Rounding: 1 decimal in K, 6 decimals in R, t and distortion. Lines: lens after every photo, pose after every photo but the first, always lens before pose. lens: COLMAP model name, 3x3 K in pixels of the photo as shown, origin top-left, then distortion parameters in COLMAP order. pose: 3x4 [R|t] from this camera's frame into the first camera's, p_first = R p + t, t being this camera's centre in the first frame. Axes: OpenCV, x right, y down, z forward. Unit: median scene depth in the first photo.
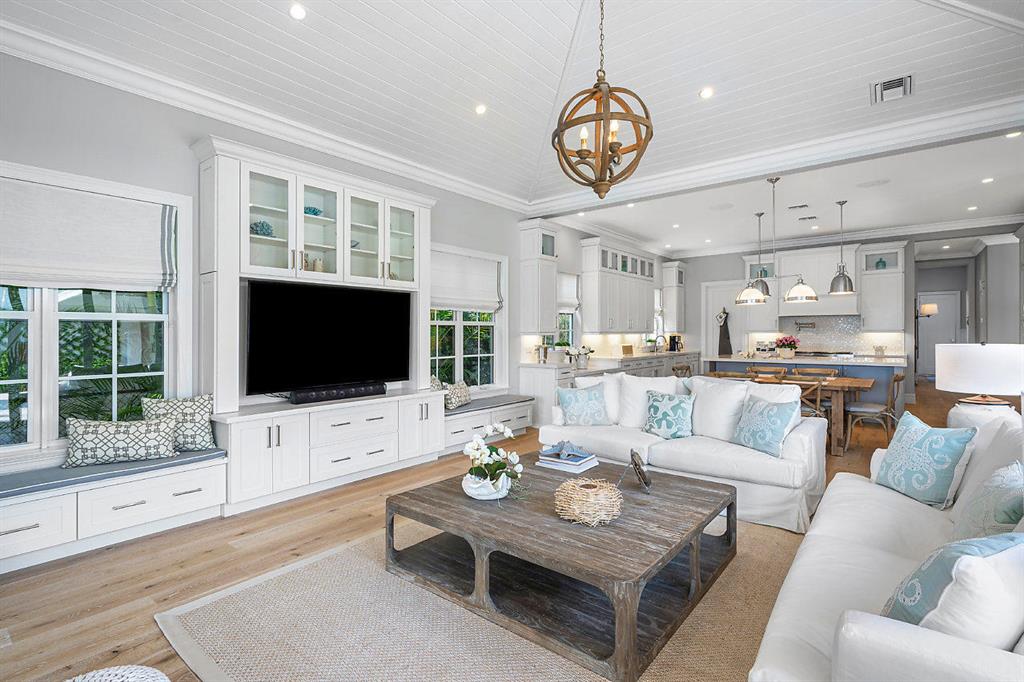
lens RADIAL K [[486.2, 0, 495.2], [0, 486.2, 331.2], [0, 0, 1]] dist [0.002454, 0.000405]
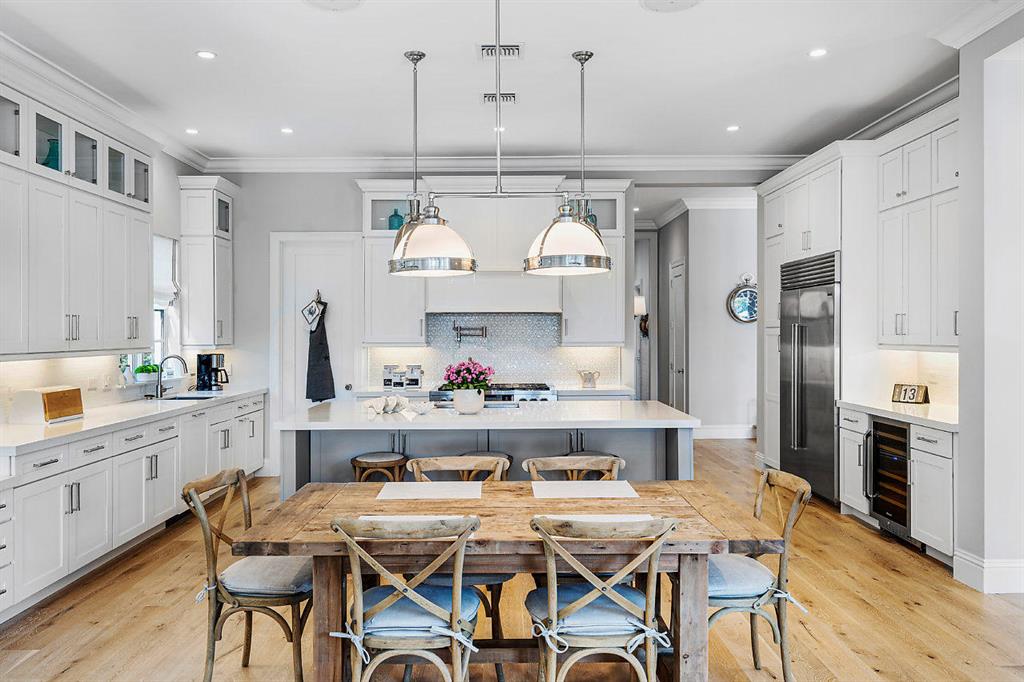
lens RADIAL K [[770.3, 0, 498.9], [0, 770.3, 351.2], [0, 0, 1]] dist [0.016890, 0.005933]
pose [[0.765760, -0.013322, 0.642989, 0.162296], [-0.003589, 0.999681, 0.024986, -0.013011], [-0.643117, -0.021440, 0.765468, 0.406008]]
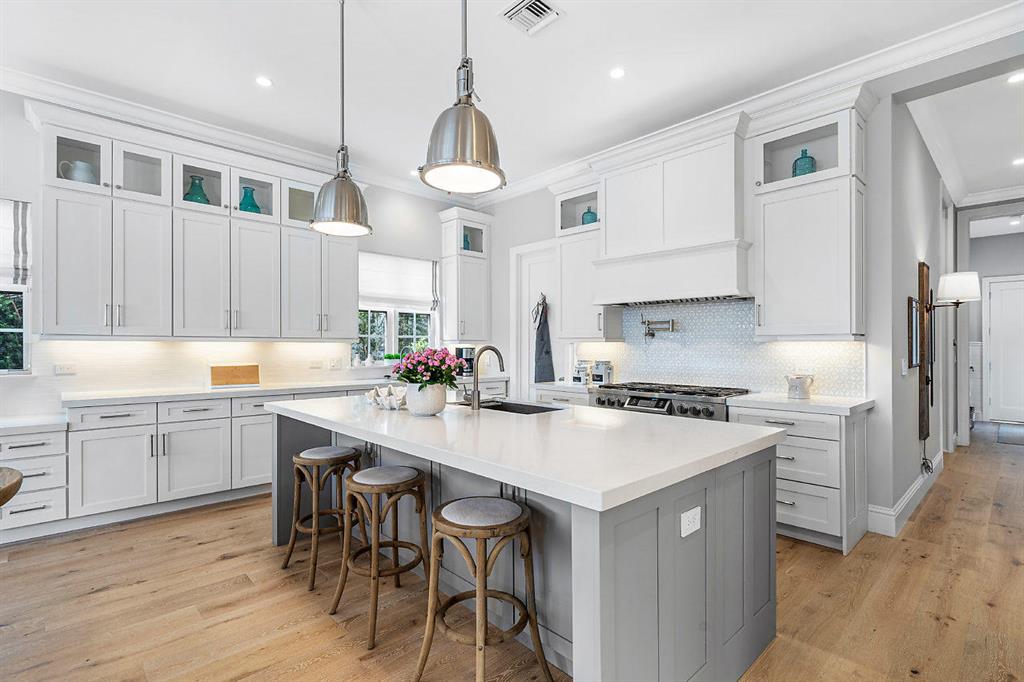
lens RADIAL K [[477.4, 0, 504.9], [0, 477.4, 342.6], [0, 0, 1]] dist [0.000962, 0.000482]
pose [[0.992496, 0.007673, -0.122039, 0.598116], [-0.008082, 0.999963, -0.002855, 0.006683], [0.122013, 0.003819, 0.992521, 0.591100]]
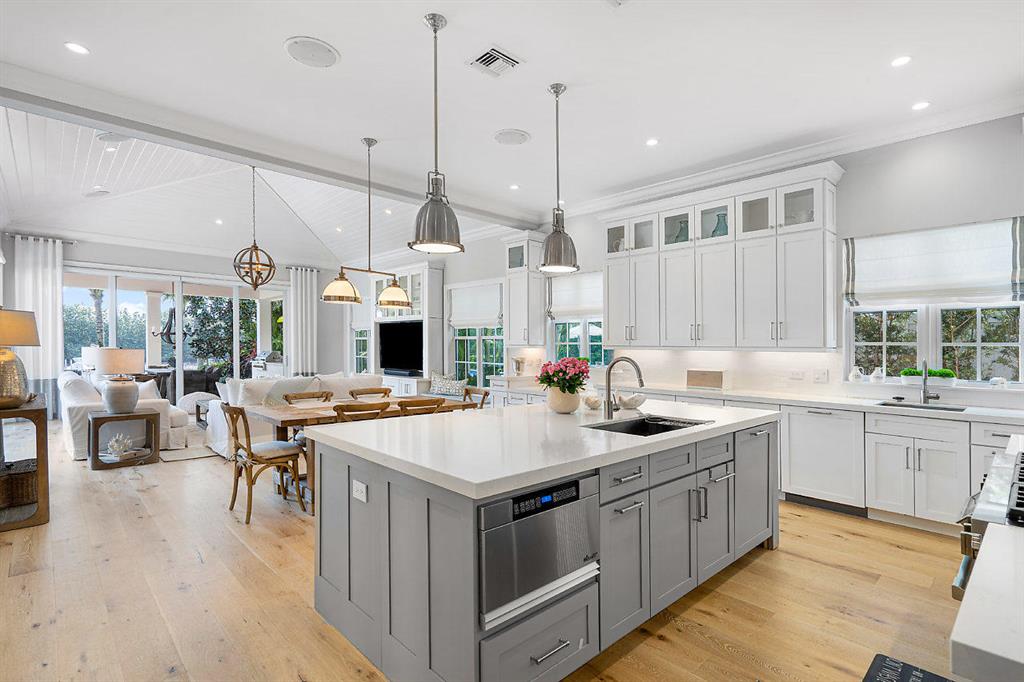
lens RADIAL K [[457.4, 0, 523.0], [0, 457.4, 345.9], [0, 0, 1]] dist [-0.000633, -0.000067]
pose [[-0.061351, -0.002877, -0.998112, 0.820517], [-0.012285, 0.999922, -0.002127, 0.005301], [0.998041, 0.012131, -0.061381, 0.845761]]
